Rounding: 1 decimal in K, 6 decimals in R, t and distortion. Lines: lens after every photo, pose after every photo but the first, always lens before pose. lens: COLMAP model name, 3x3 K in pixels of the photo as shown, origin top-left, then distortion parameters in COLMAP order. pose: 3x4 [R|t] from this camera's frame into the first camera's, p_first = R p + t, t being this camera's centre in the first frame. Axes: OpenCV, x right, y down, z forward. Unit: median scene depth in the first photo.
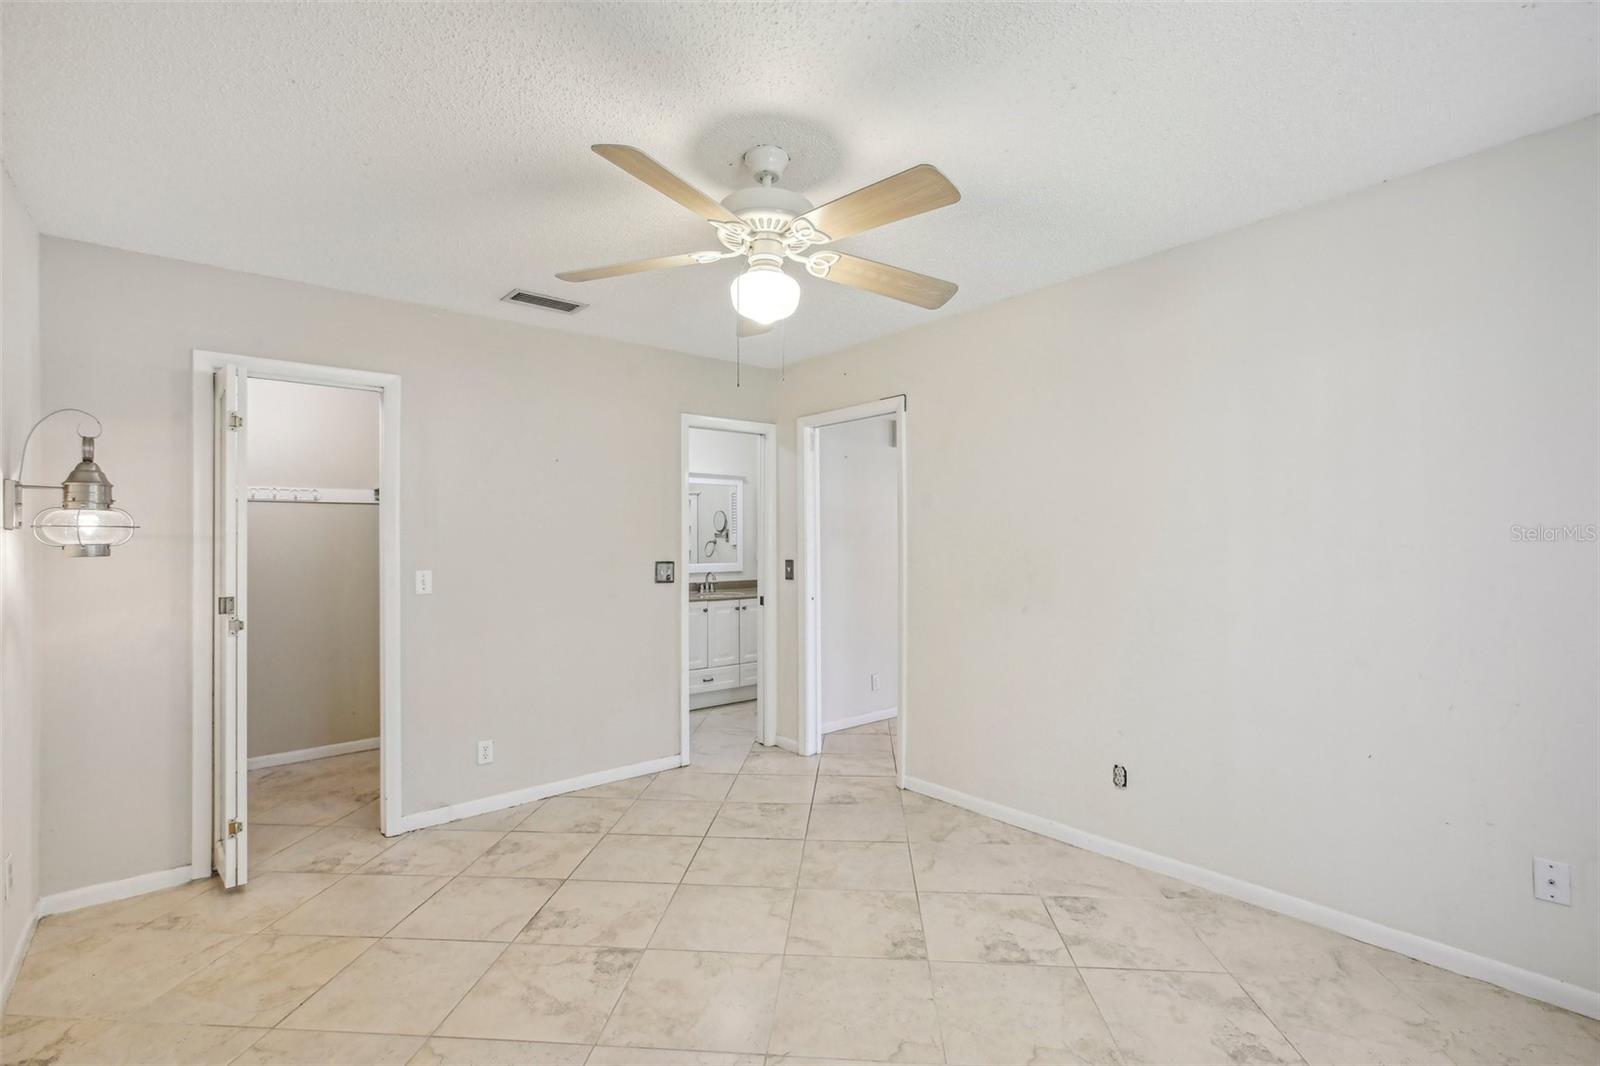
lens RADIAL K [[722.3, 0, 783.1], [0, 722.3, 537.9], [0, 0, 1]] dist [-0.015781, 0.009983]
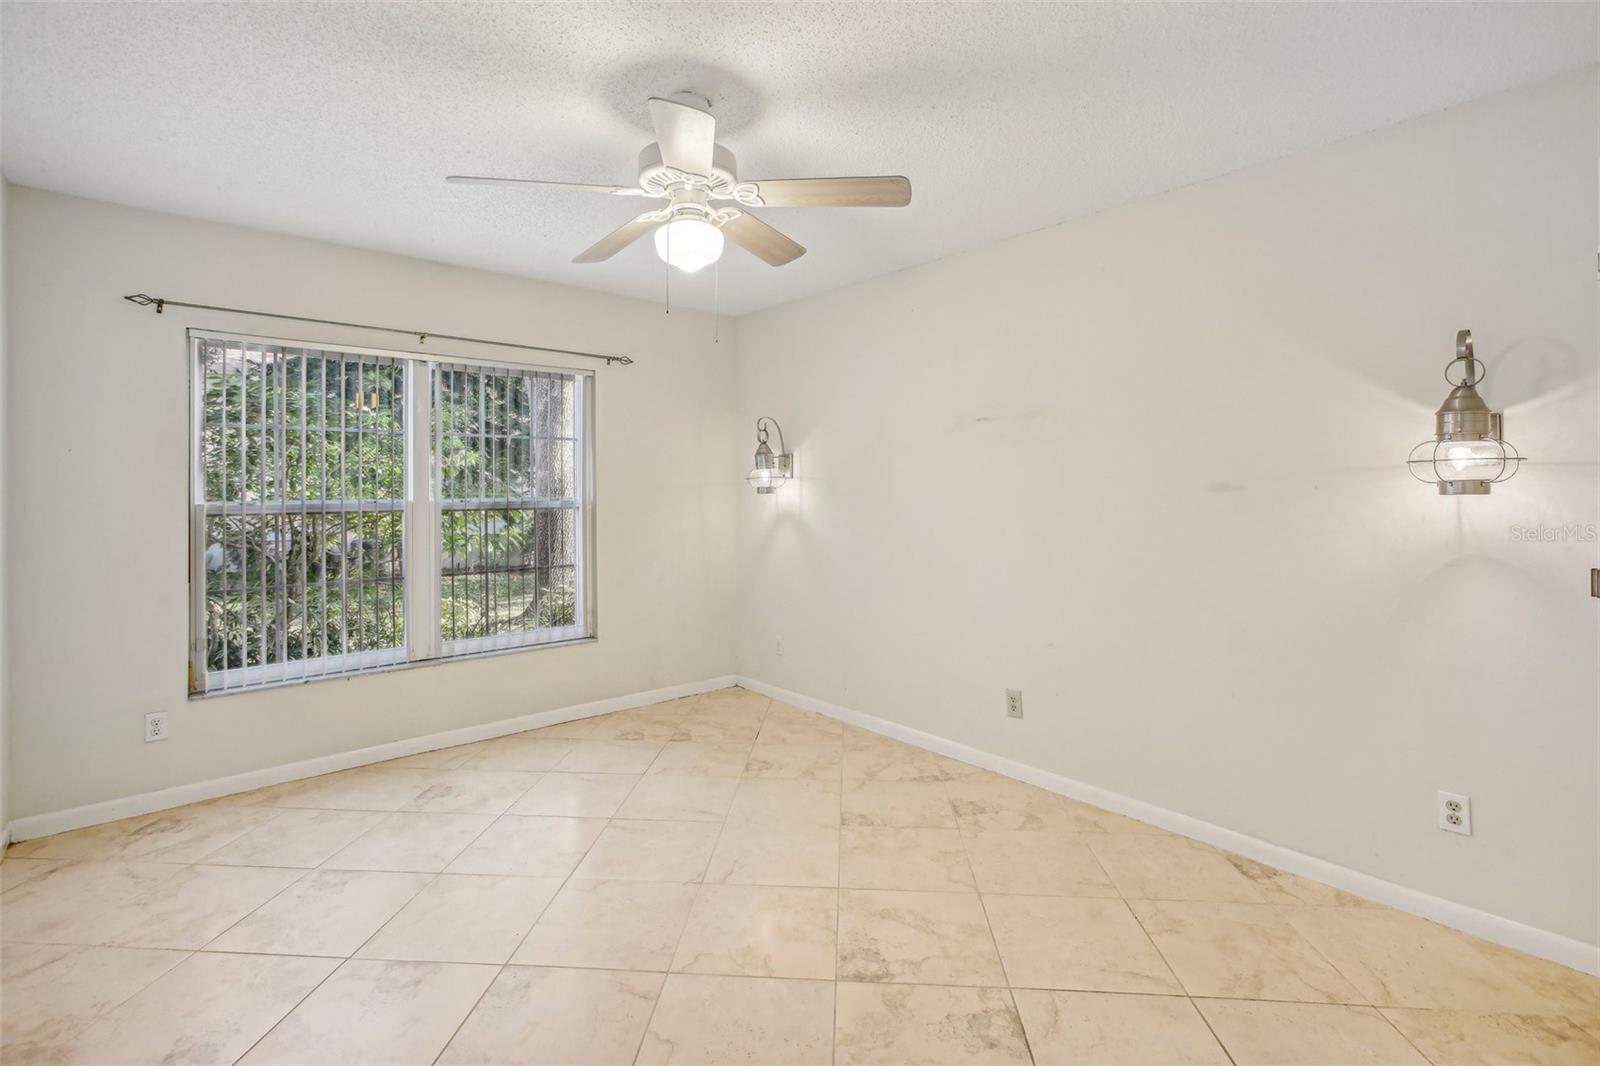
lens RADIAL K [[722.3, 0, 801.5], [0, 722.3, 487.1], [0, 0, 1]] dist [-0.015781, 0.009983]
pose [[-0.998972, 0.008100, -0.044601, -0.092862], [0.008494, 0.999927, -0.008649, 0.011990], [0.044528, -0.009019, -0.998967, 1.406567]]
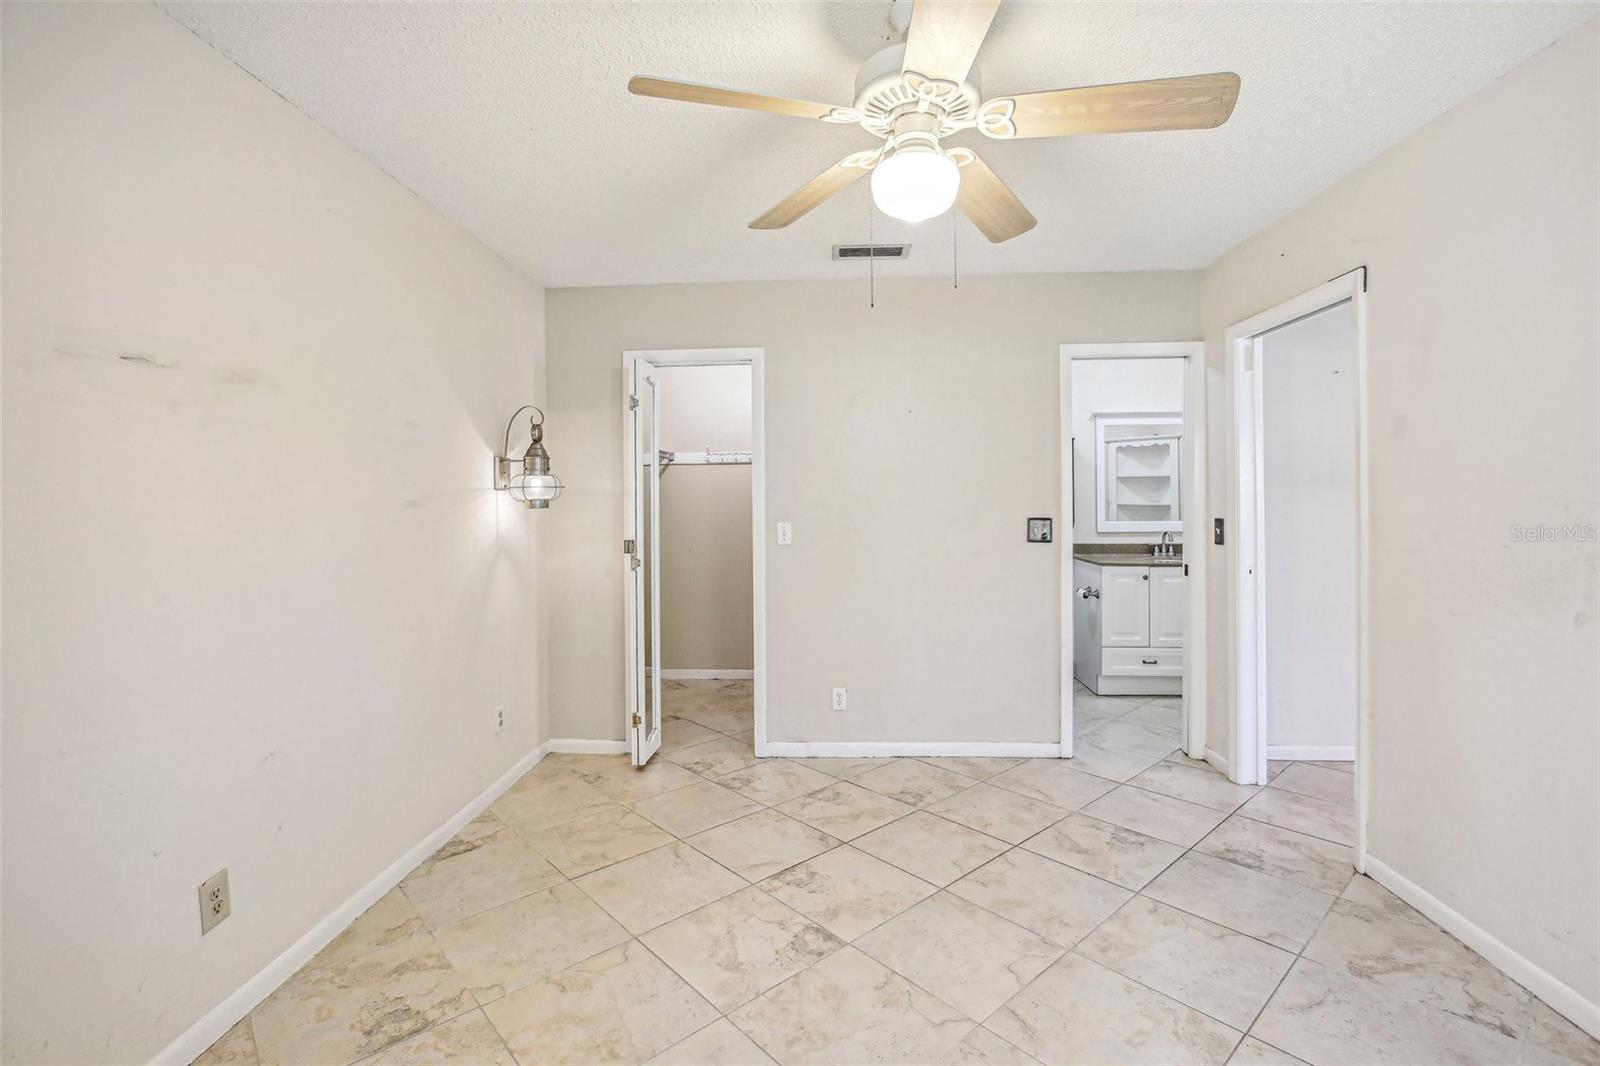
lens RADIAL K [[722.3, 0, 792.5], [0, 722.3, 499.0], [0, 0, 1]] dist [-0.015781, 0.009983]
pose [[0.732777, -0.002012, -0.680466, 0.290673], [0.008674, 0.999942, 0.006385, 0.002154], [0.680414, -0.010581, 0.732752, 0.225109]]
